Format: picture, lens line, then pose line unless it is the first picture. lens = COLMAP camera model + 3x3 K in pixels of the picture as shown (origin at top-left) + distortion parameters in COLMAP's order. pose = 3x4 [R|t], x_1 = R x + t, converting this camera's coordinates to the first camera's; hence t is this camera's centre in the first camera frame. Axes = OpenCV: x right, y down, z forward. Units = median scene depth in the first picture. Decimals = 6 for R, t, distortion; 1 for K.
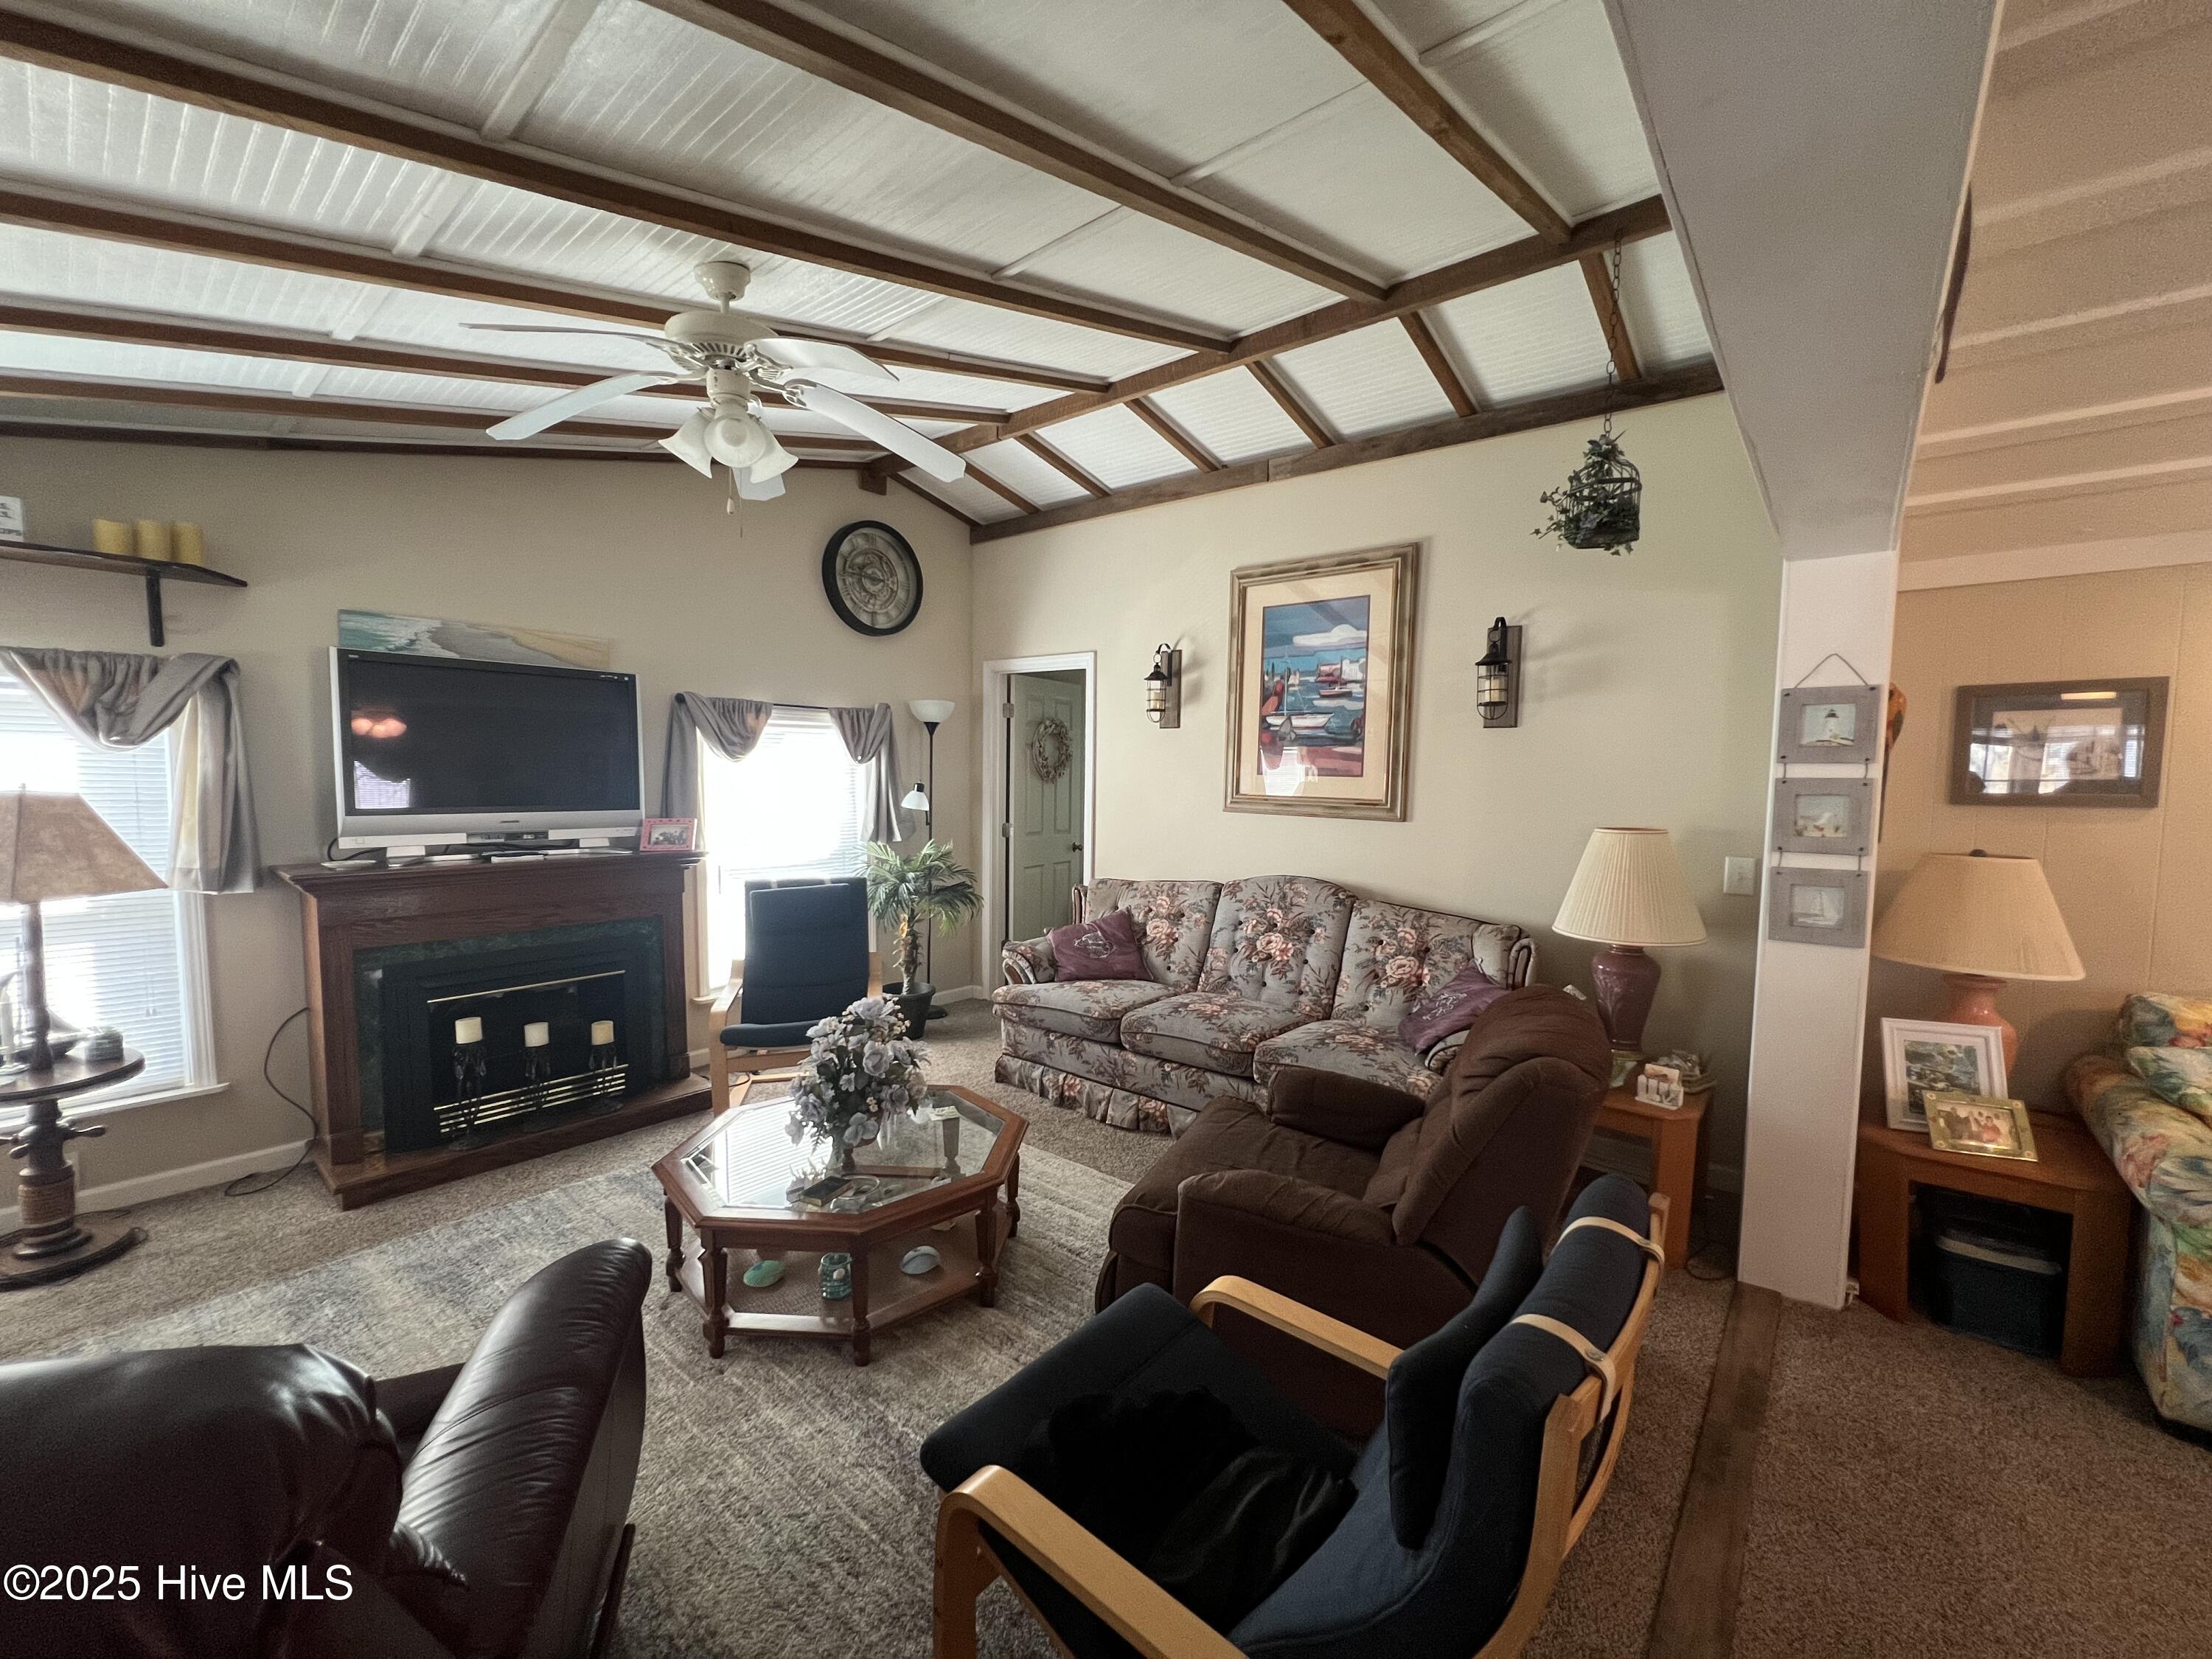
lens RADIAL K [[886.0, 0, 1102.6], [0, 886.0, 835.4], [0, 0, 1]] dist [-0.000631, 0.000017]
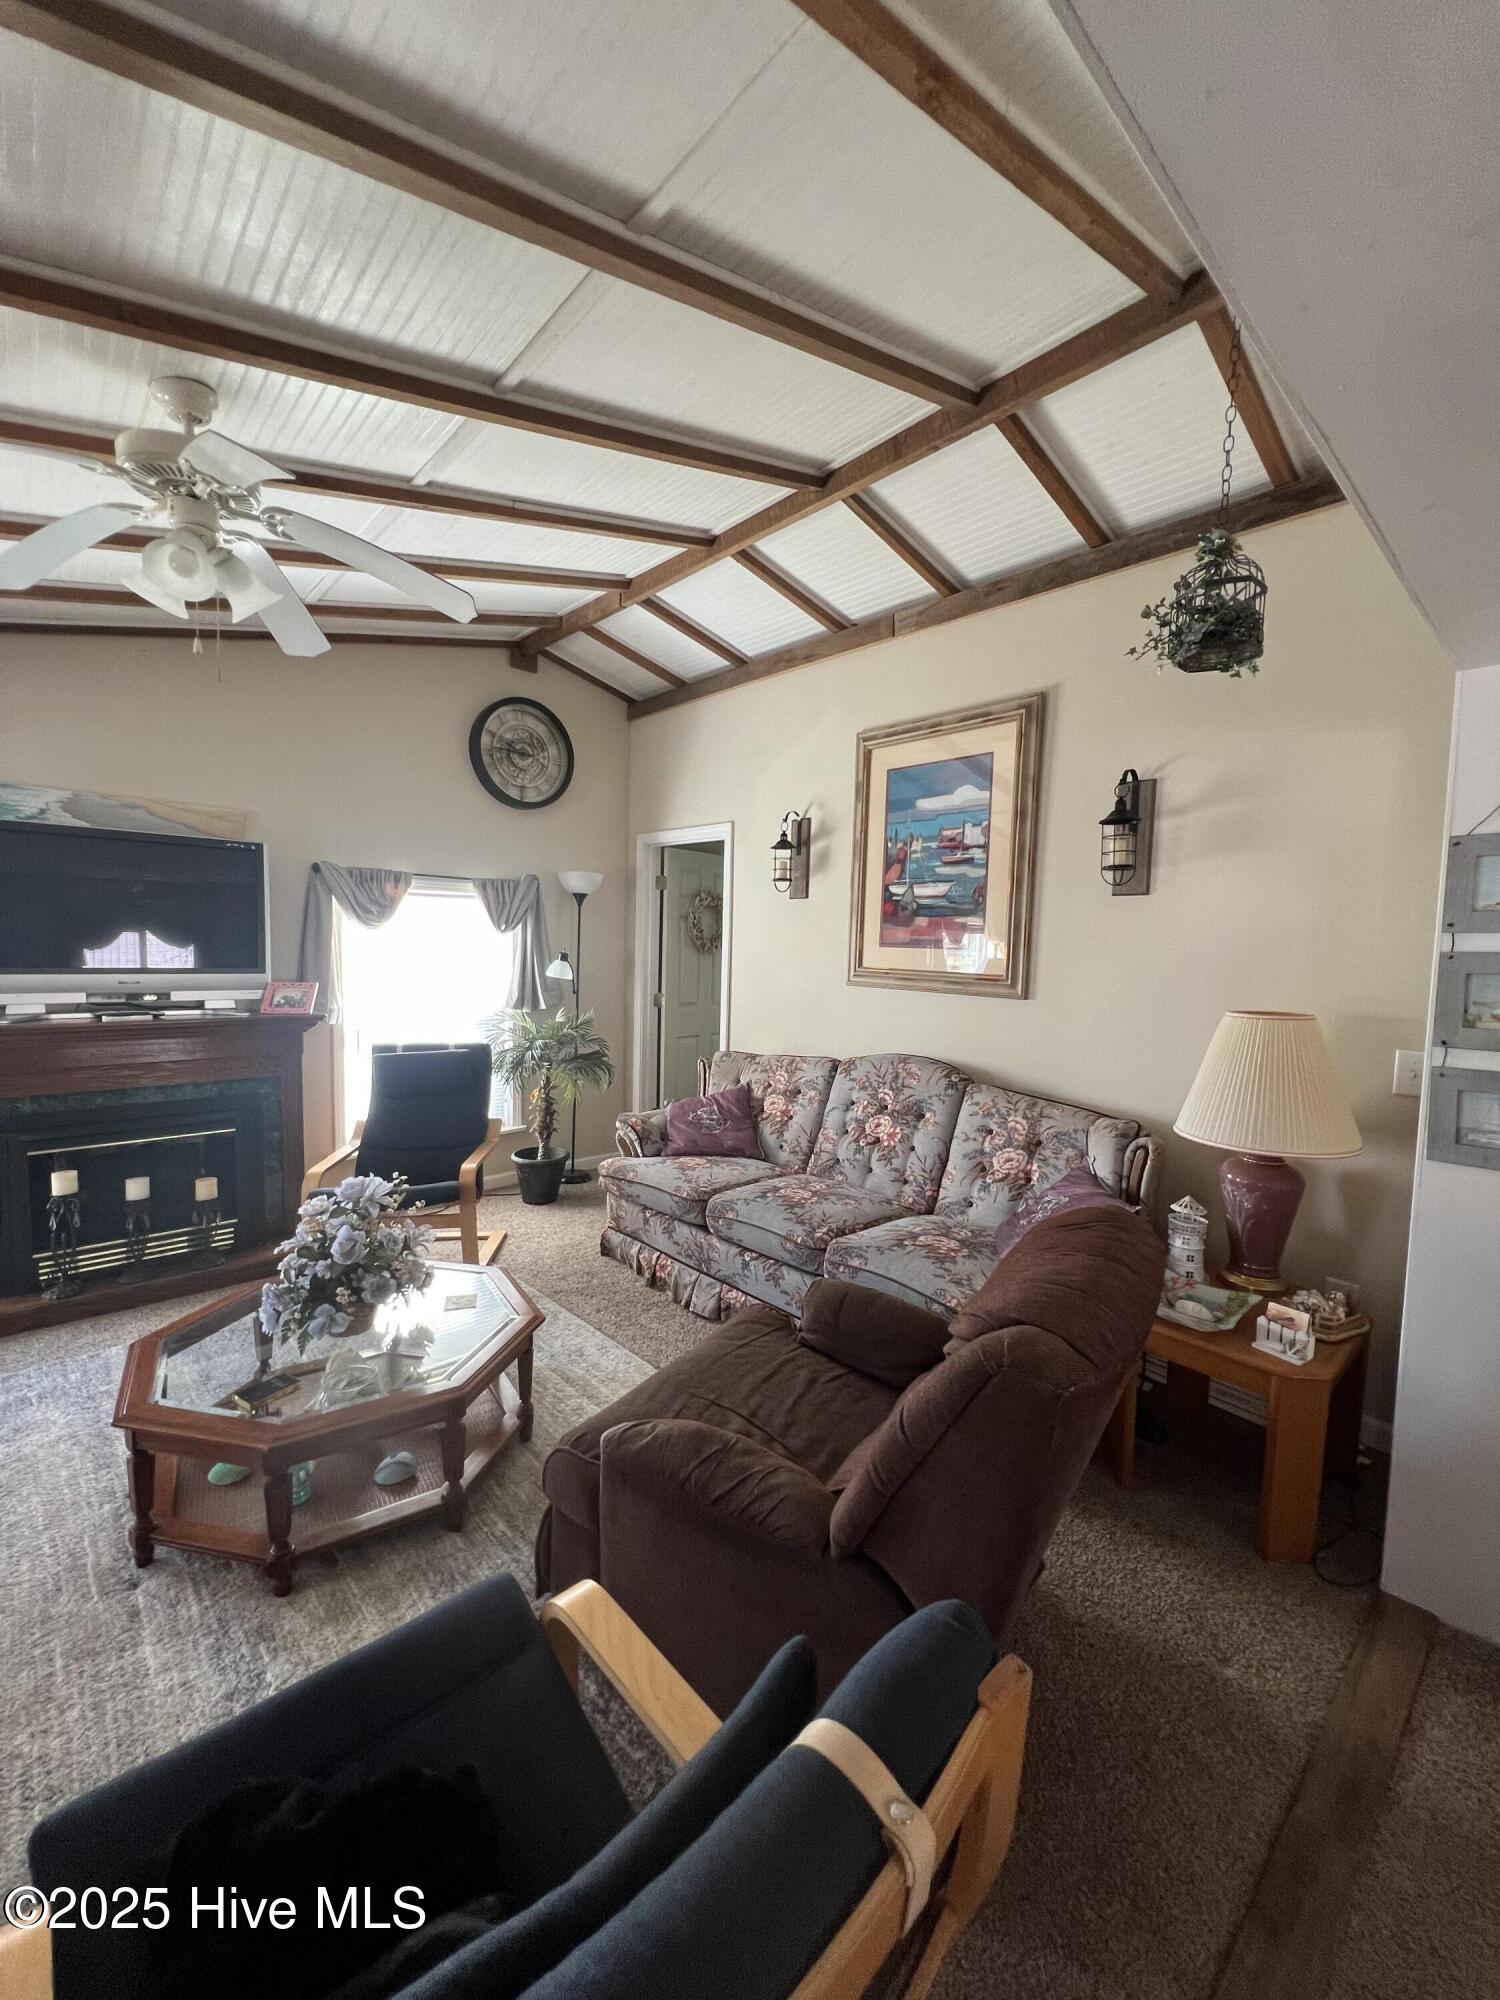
lens RADIAL K [[801.1, 0, 743.2], [0, 801.1, 1003.0], [0, 0, 1]] dist [-0.000631, 0.000017]
pose [[0.991017, 0.020085, -0.132220, 0.169348], [-0.020577, 0.999786, -0.002350, -0.003976], [0.132145, 0.005049, 0.991218, 0.153078]]
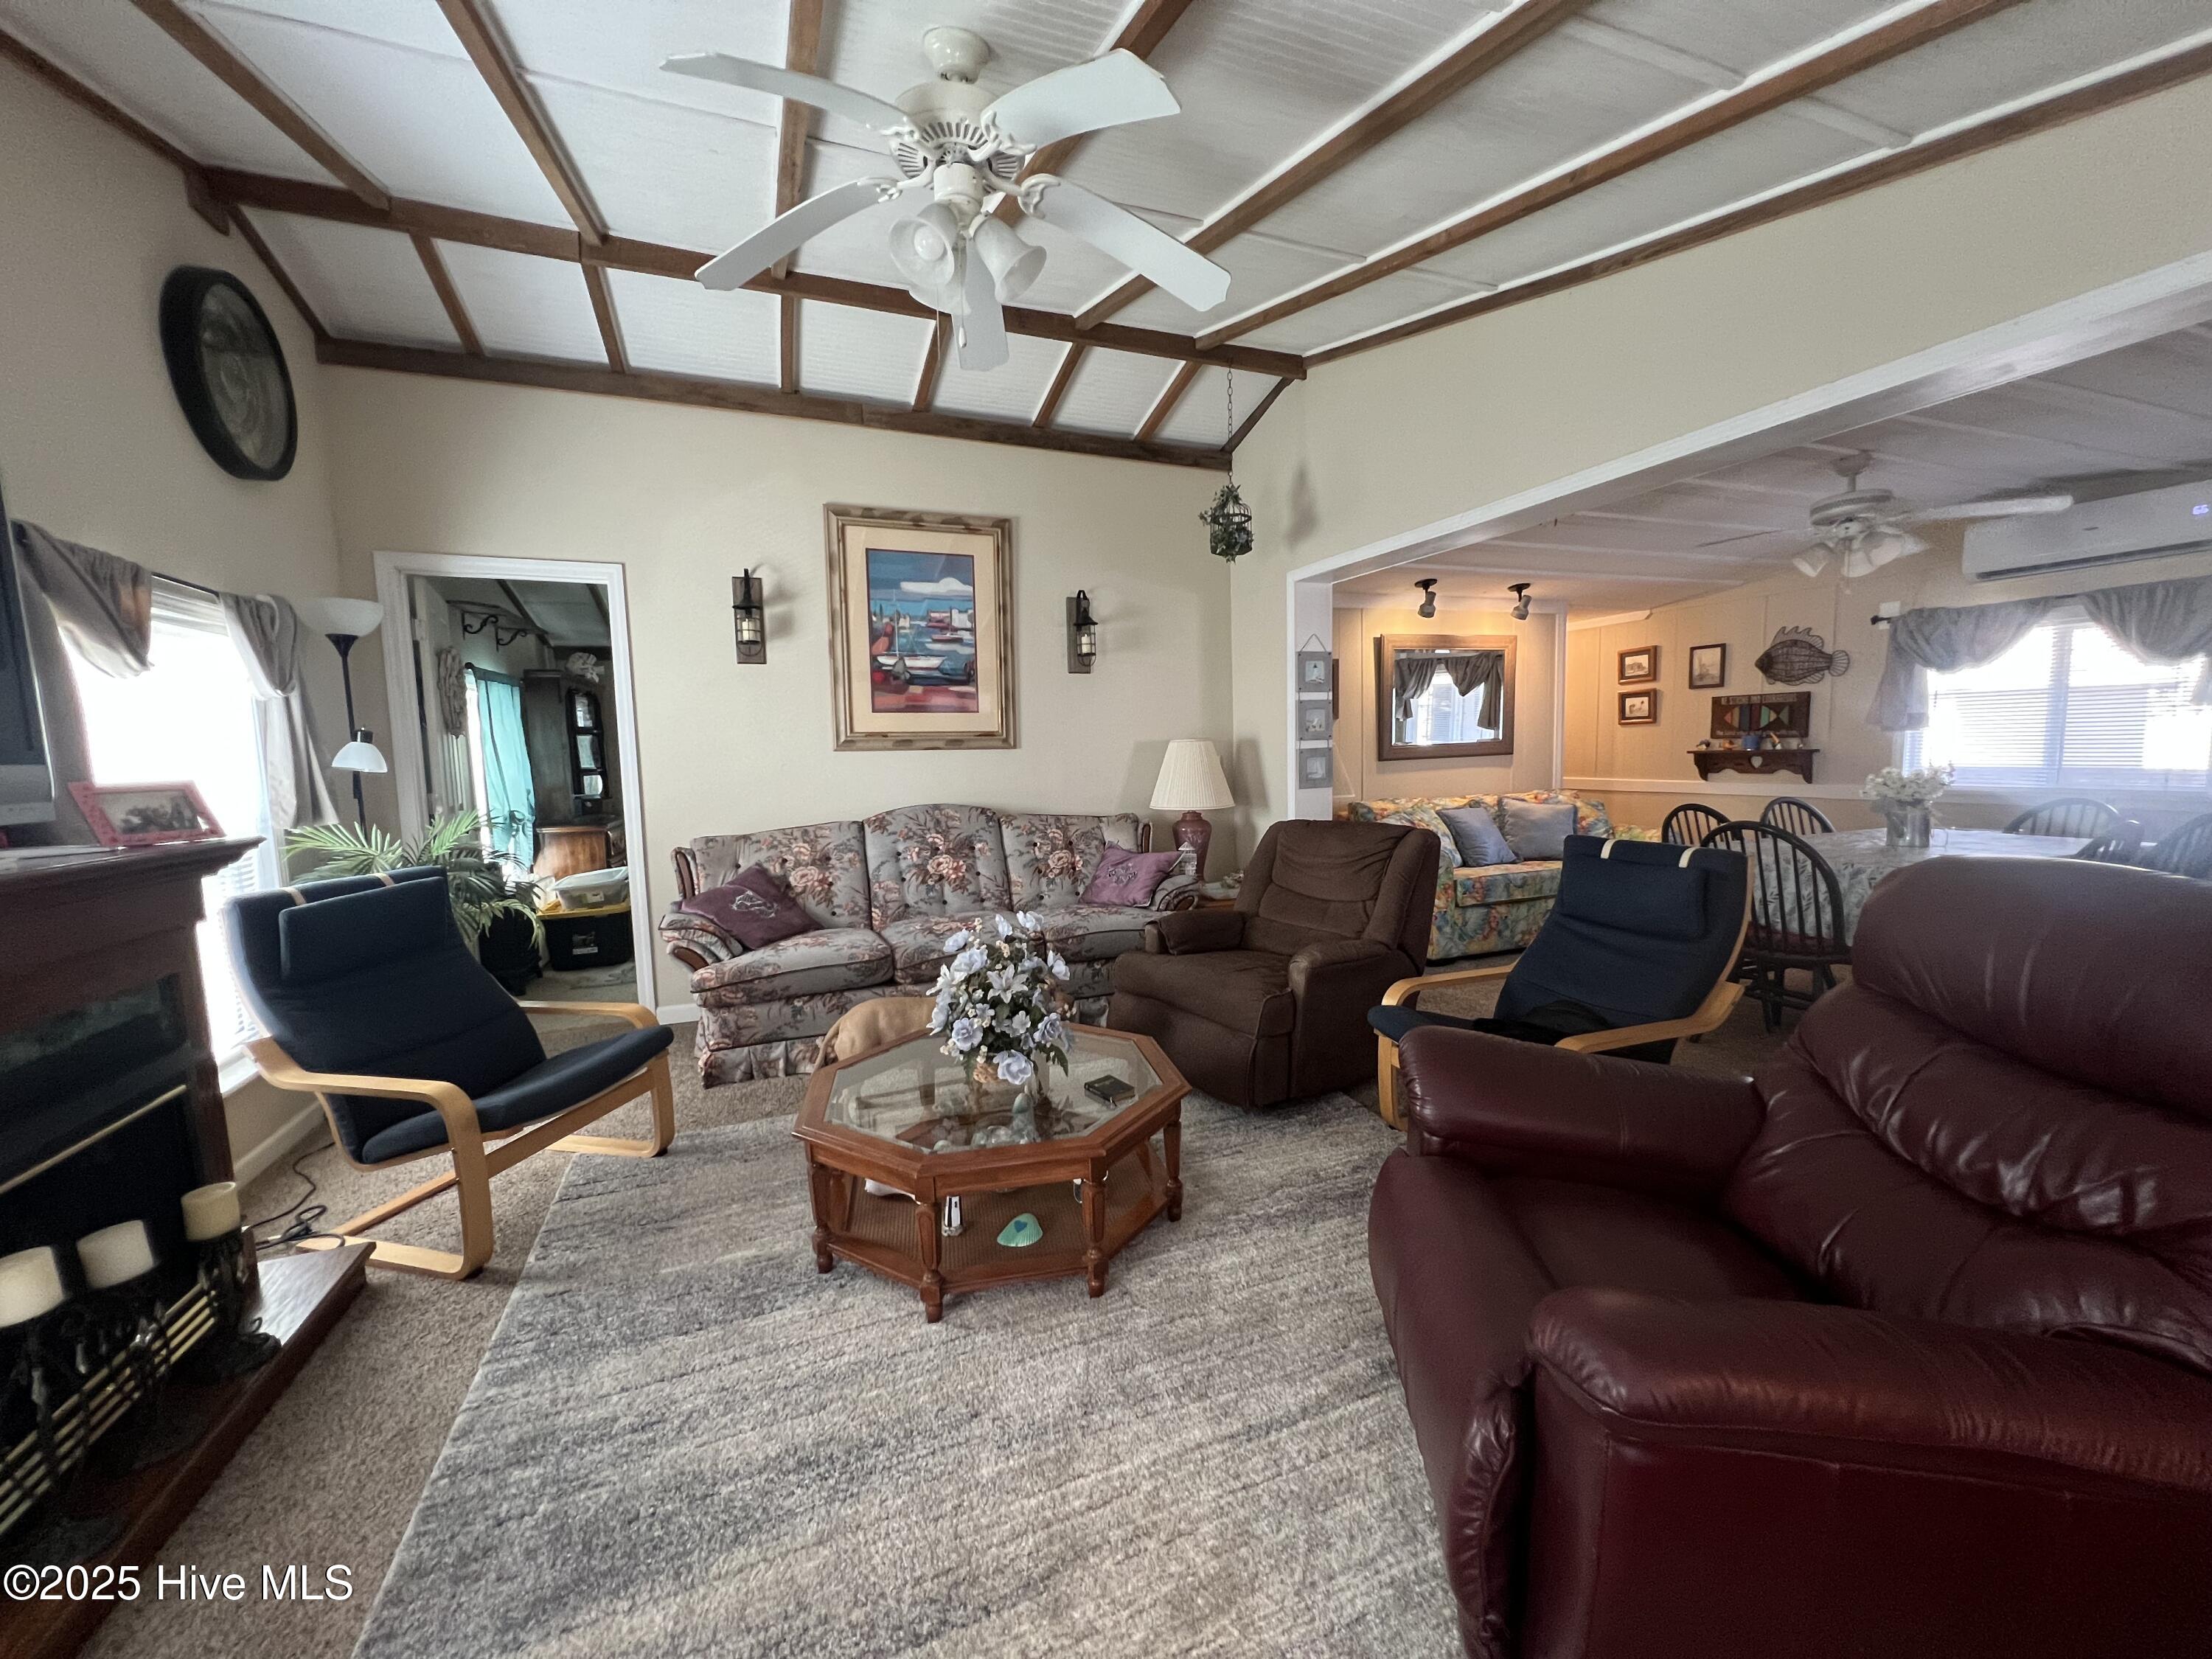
lens RADIAL K [[886.0, 0, 1104.7], [0, 886.0, 840.2], [0, 0, 1]] dist [-0.000631, 0.000017]
pose [[0.480682, -0.113221, 0.869555, -0.710024], [0.095713, 0.992479, 0.076317, 0.030030], [-0.871656, 0.046544, 0.487903, 0.315423]]
